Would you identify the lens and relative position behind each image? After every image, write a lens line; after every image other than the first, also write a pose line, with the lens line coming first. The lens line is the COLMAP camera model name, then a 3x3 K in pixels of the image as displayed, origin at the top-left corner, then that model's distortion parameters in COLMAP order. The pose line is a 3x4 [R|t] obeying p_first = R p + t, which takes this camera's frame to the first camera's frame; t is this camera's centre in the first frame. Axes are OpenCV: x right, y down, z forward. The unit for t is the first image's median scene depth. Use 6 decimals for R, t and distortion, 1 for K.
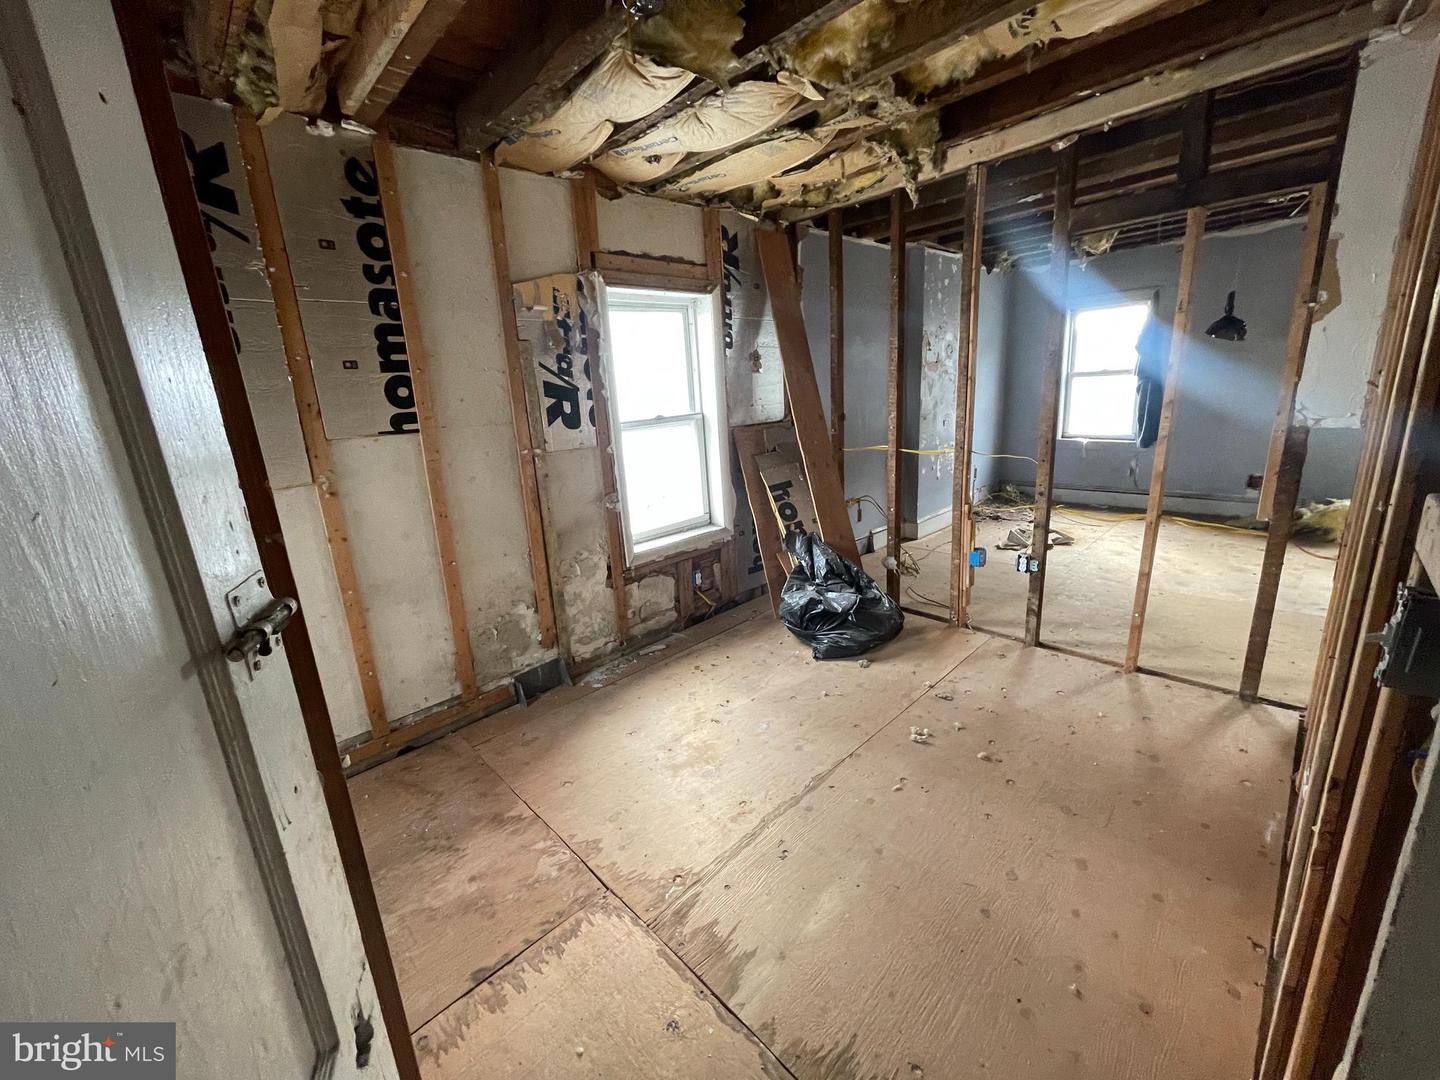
lens RADIAL K [[581.6, 0, 711.7], [0, 581.6, 537.0], [0, 0, 1]] dist [-0.001219, 0.000360]
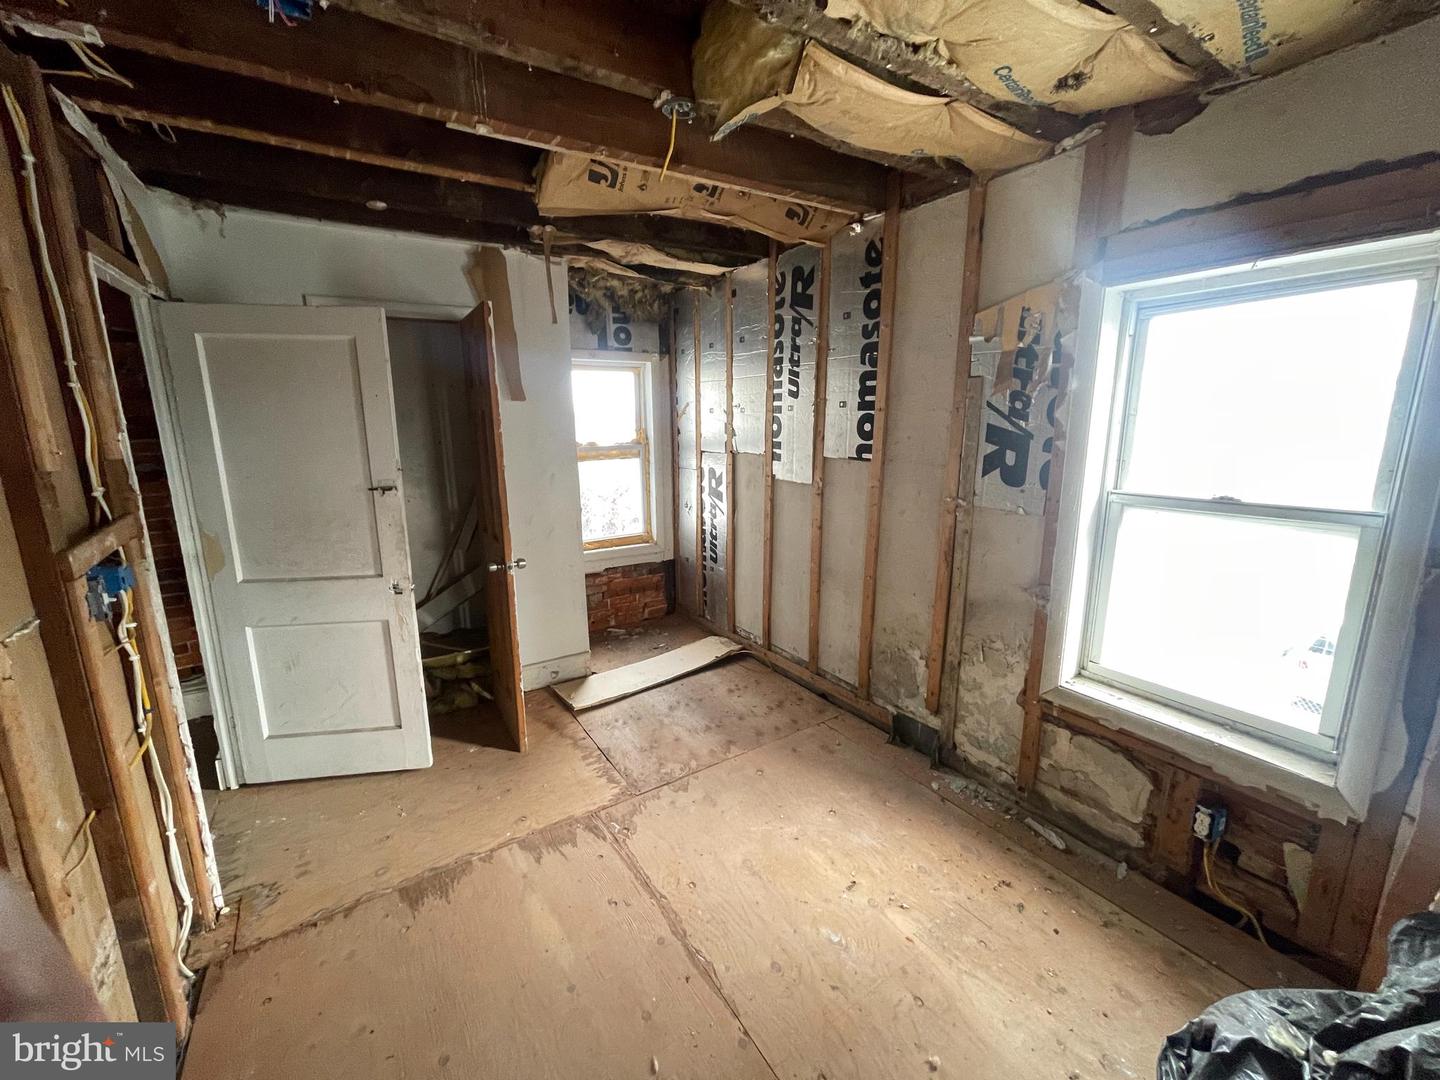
lens RADIAL K [[581.6, 0, 711.7], [0, 581.6, 537.0], [0, 0, 1]] dist [-0.001219, 0.000360]
pose [[-0.193119, 0.265146, -0.944671, 0.732723], [-0.223143, 0.925697, 0.305438, -0.338571], [0.955464, 0.269783, -0.119604, 0.912757]]
